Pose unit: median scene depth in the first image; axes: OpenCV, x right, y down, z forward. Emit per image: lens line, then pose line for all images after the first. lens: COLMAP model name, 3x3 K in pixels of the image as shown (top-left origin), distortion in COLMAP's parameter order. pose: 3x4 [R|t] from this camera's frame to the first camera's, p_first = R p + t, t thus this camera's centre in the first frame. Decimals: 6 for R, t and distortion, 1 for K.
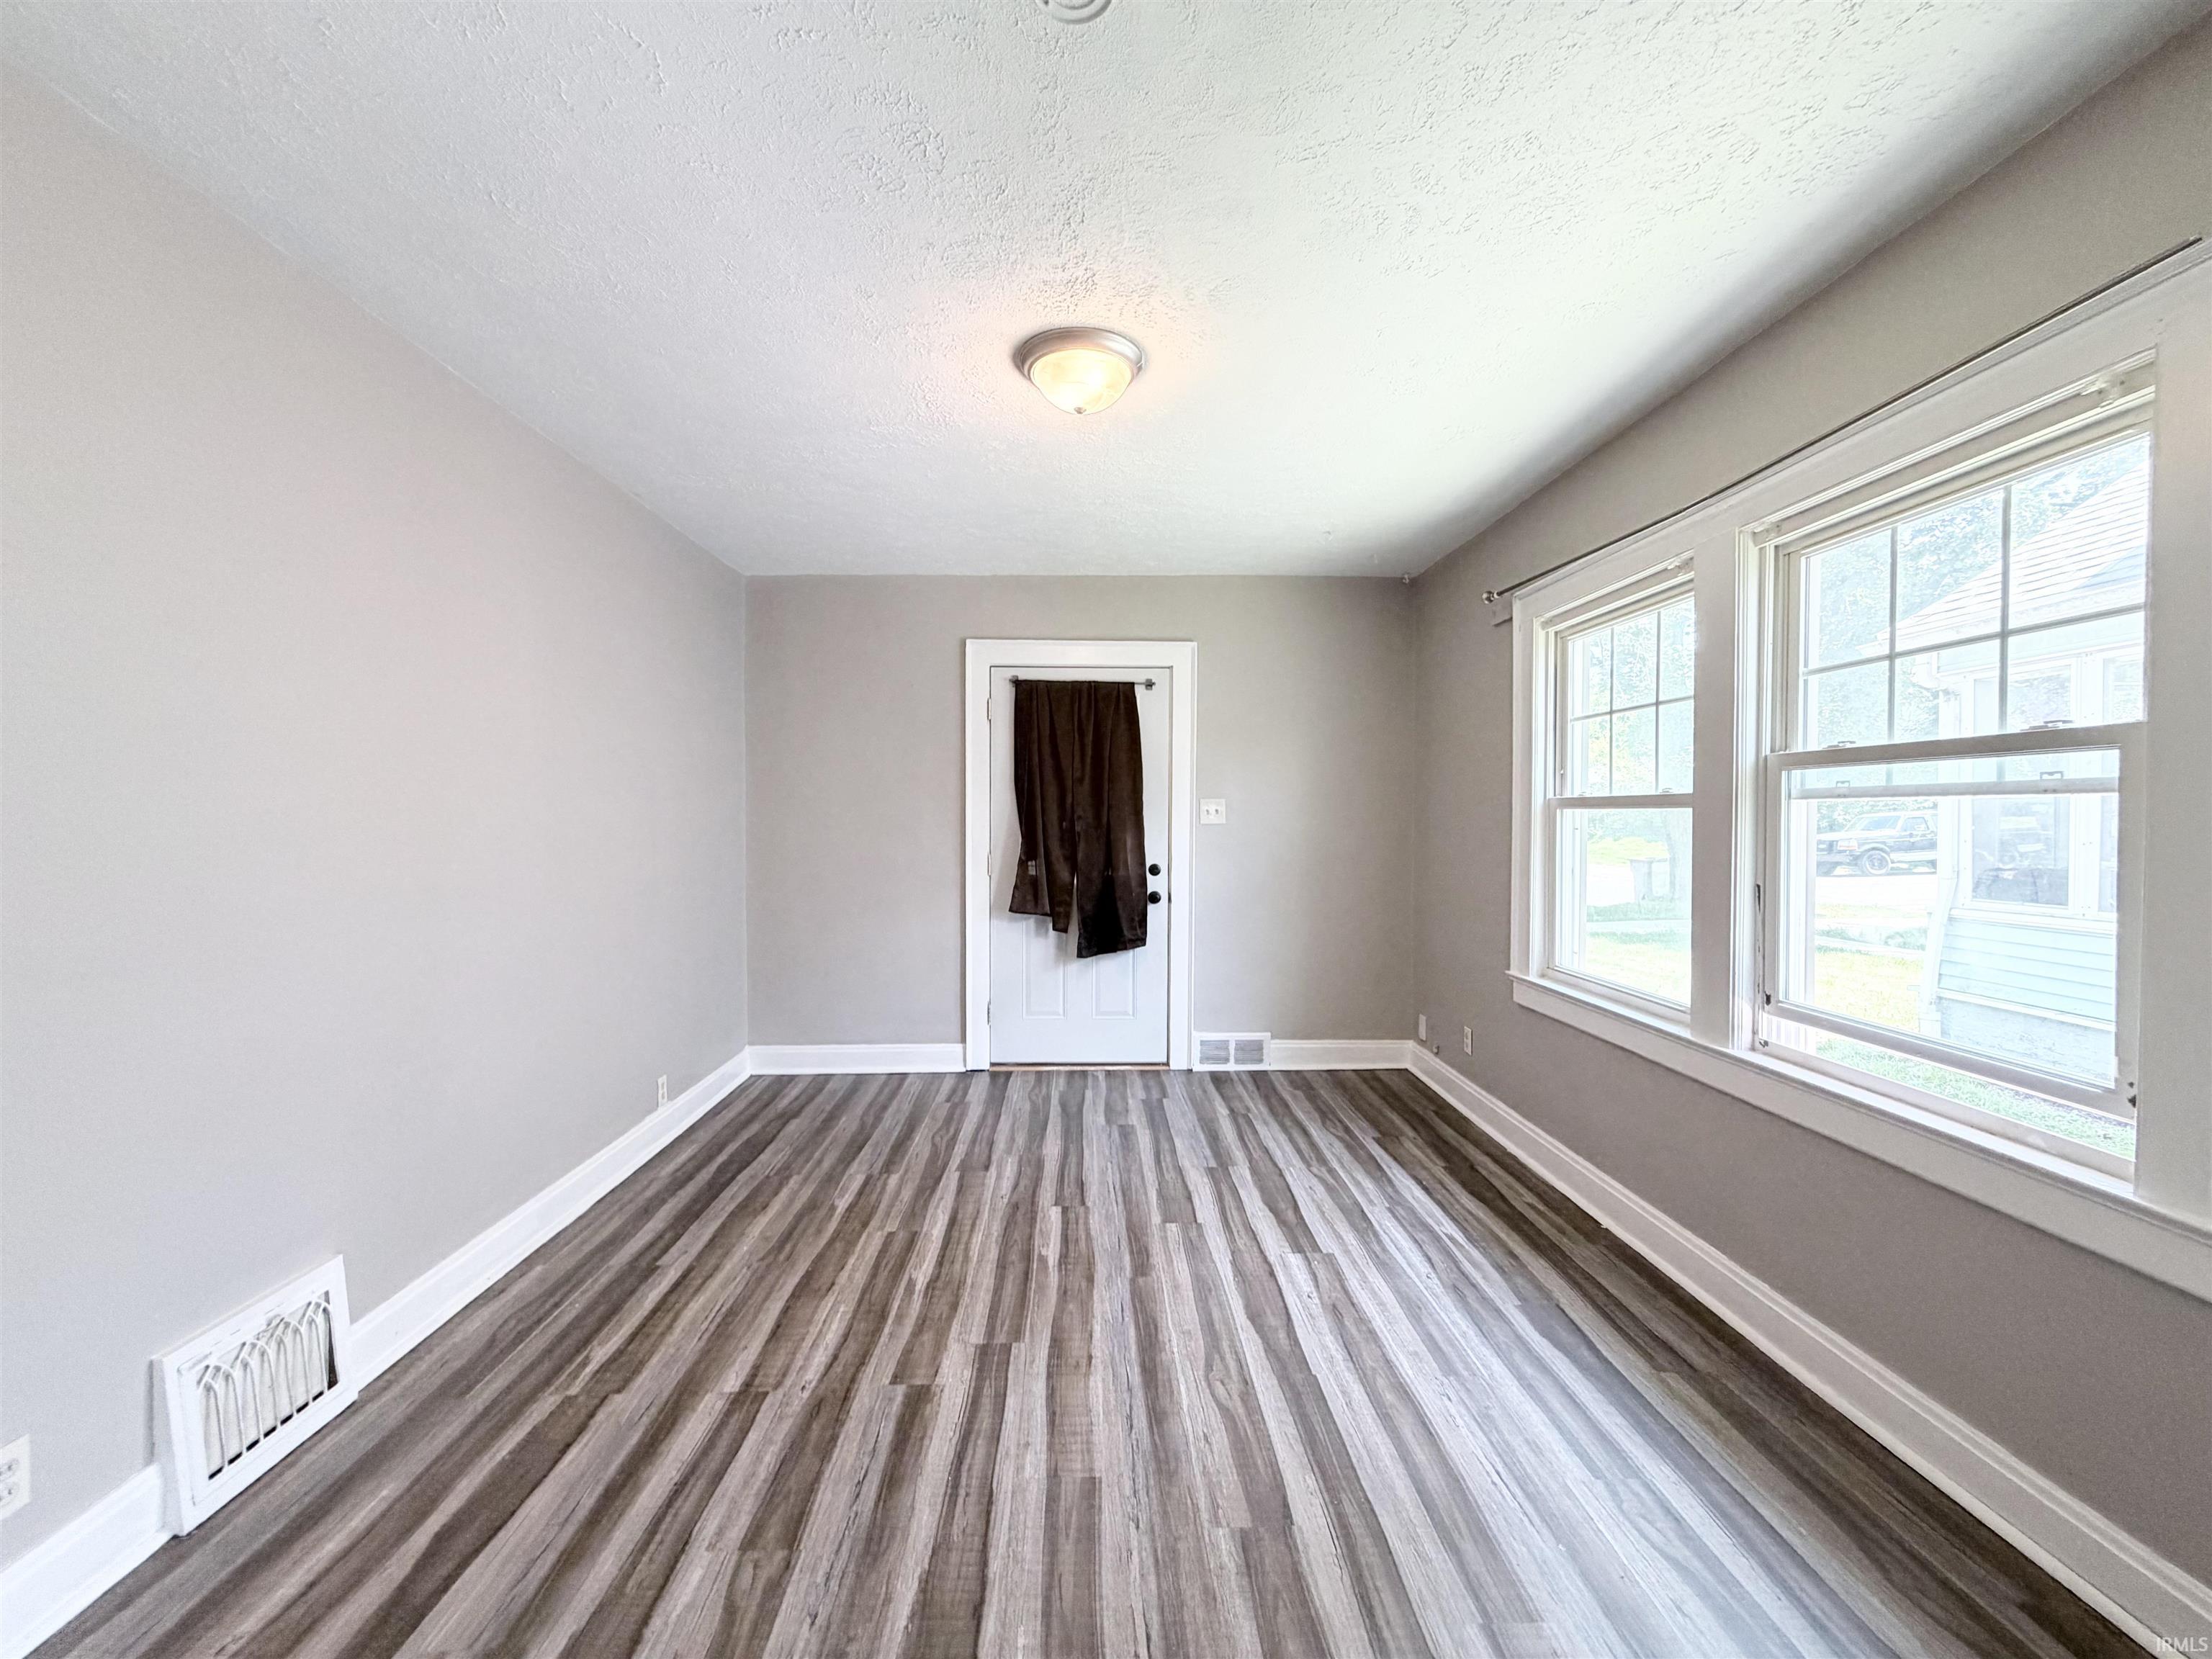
lens RADIAL K [[876.2, 0, 1106.0], [0, 876.2, 829.5], [0, 0, 1]] dist [-0.005368, -0.000313]
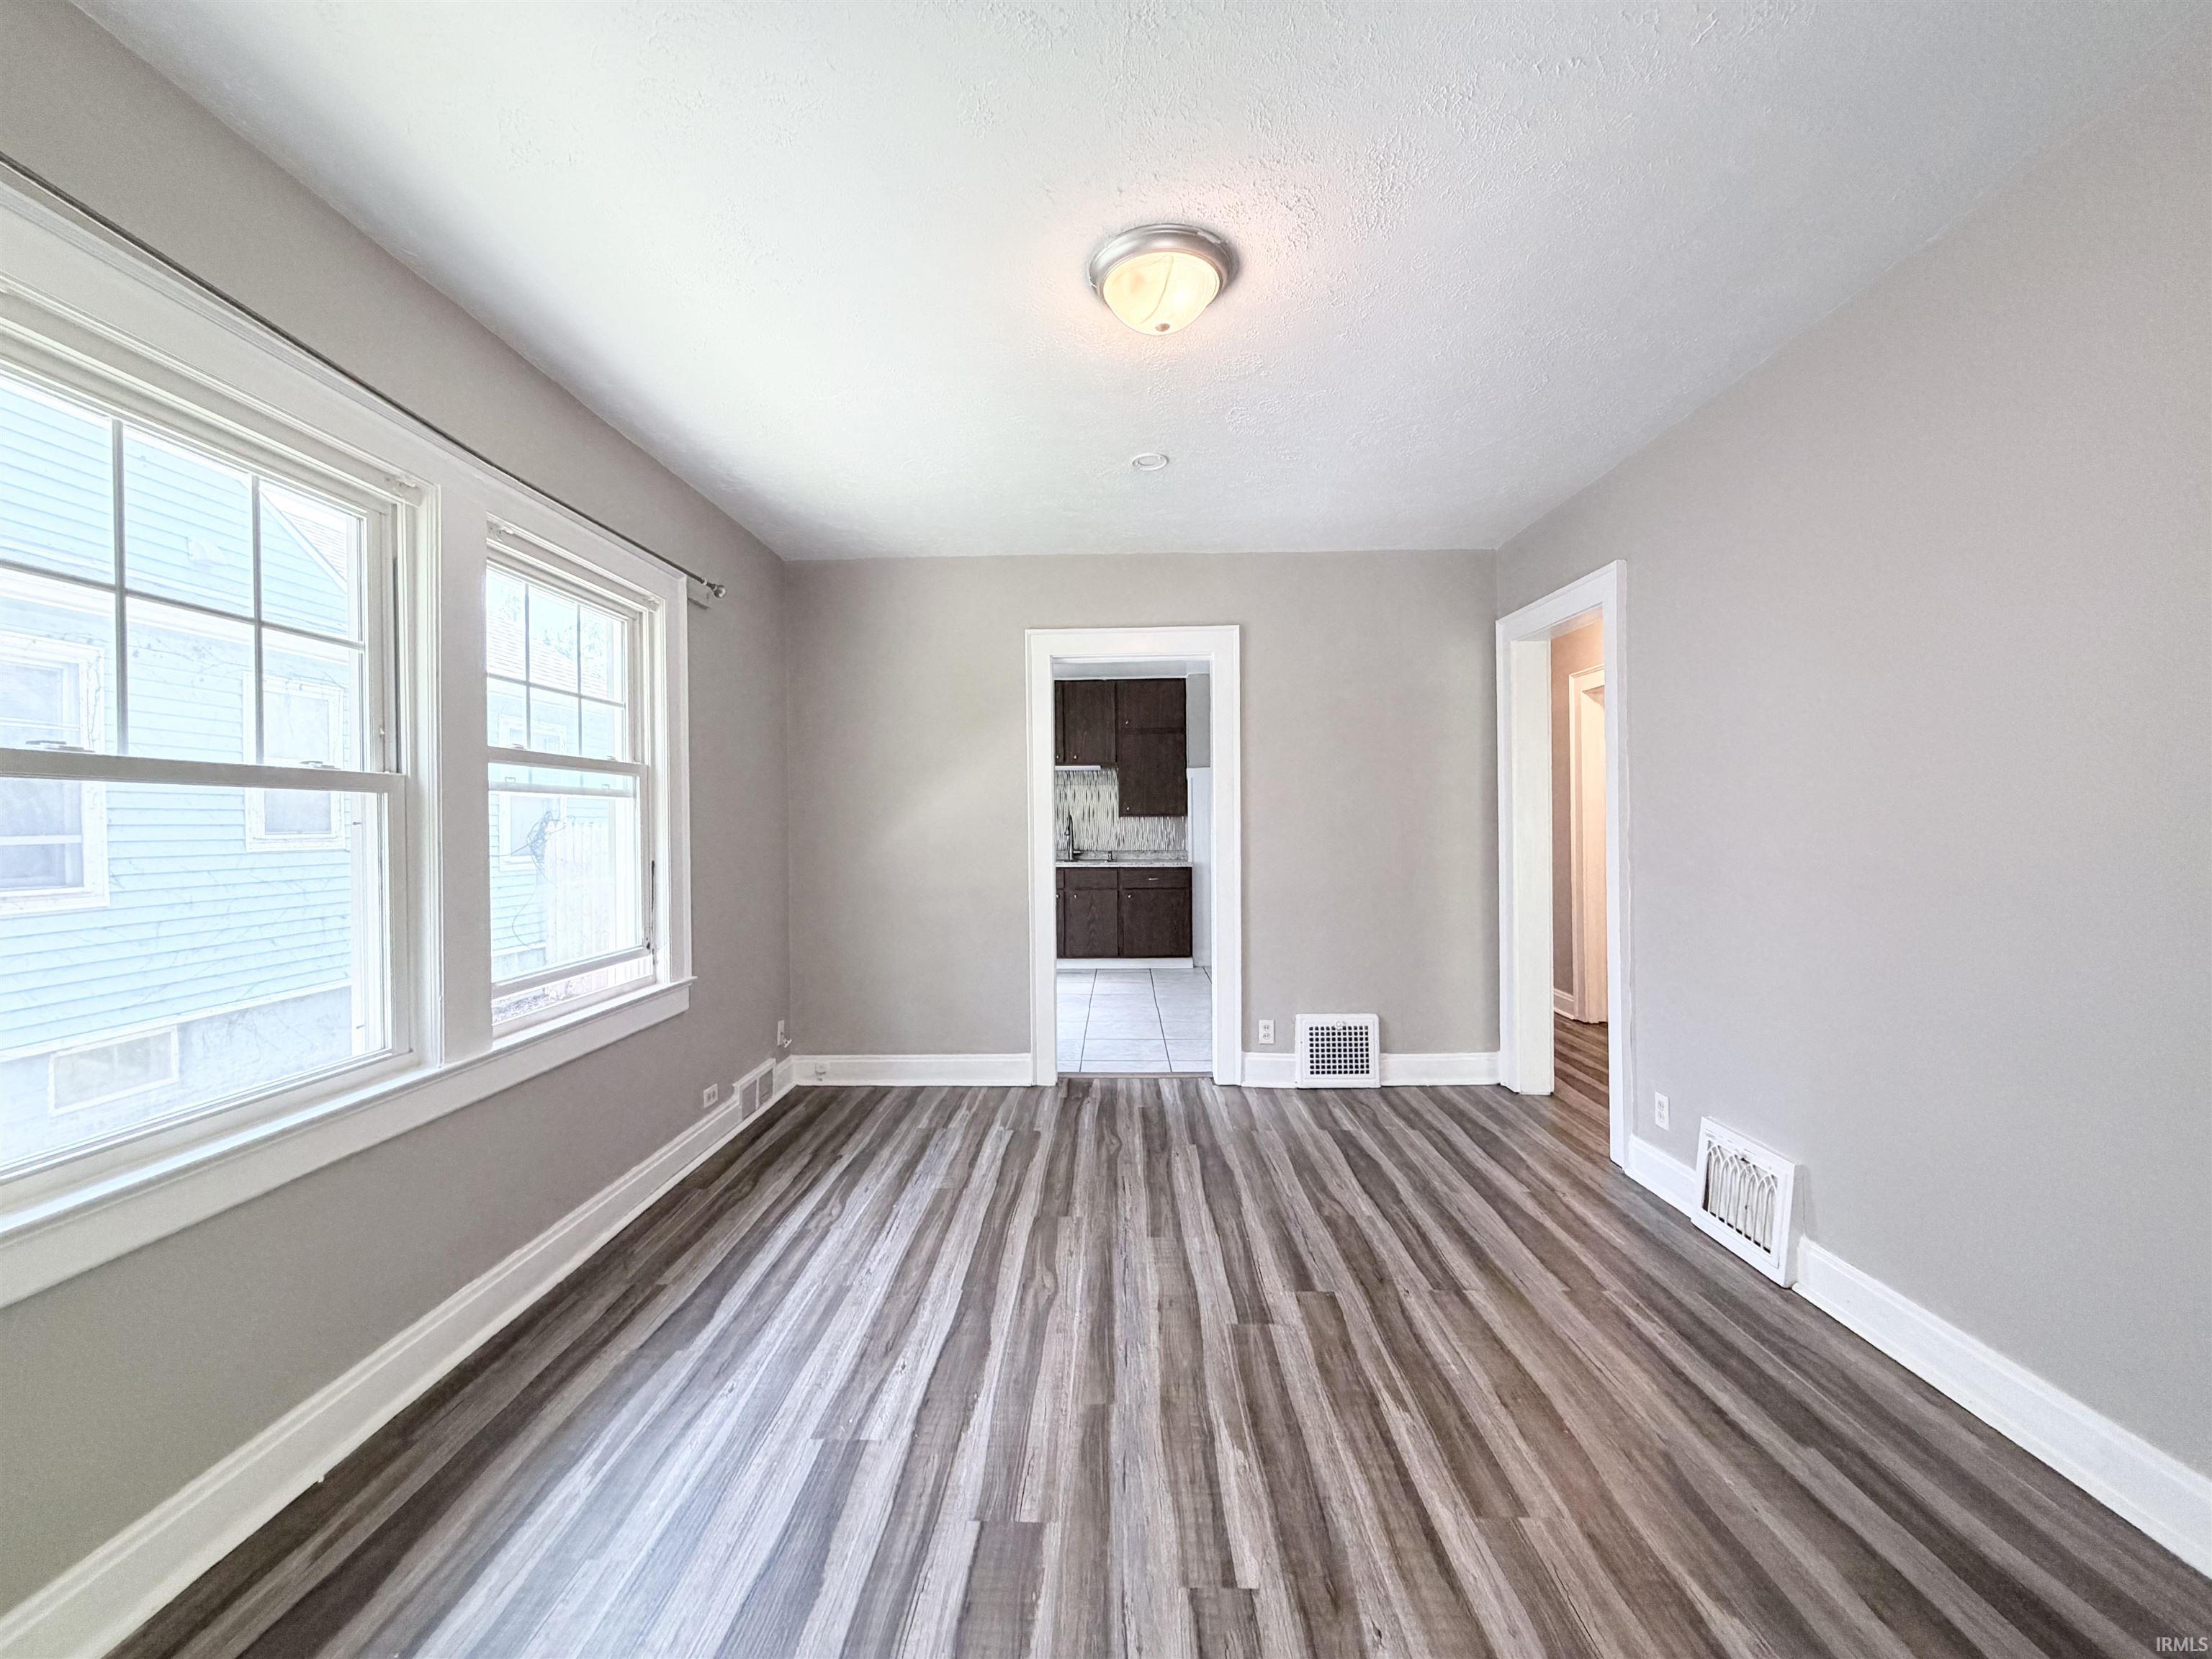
lens RADIAL K [[876.2, 0, 1106.0], [0, 876.2, 829.5], [0, 0, 1]] dist [-0.005368, -0.000313]
pose [[-0.999080, 0.011604, 0.041278, -0.002899], [0.012626, 0.999618, 0.024596, -0.002875], [-0.040977, 0.025095, -0.998845, 1.806889]]
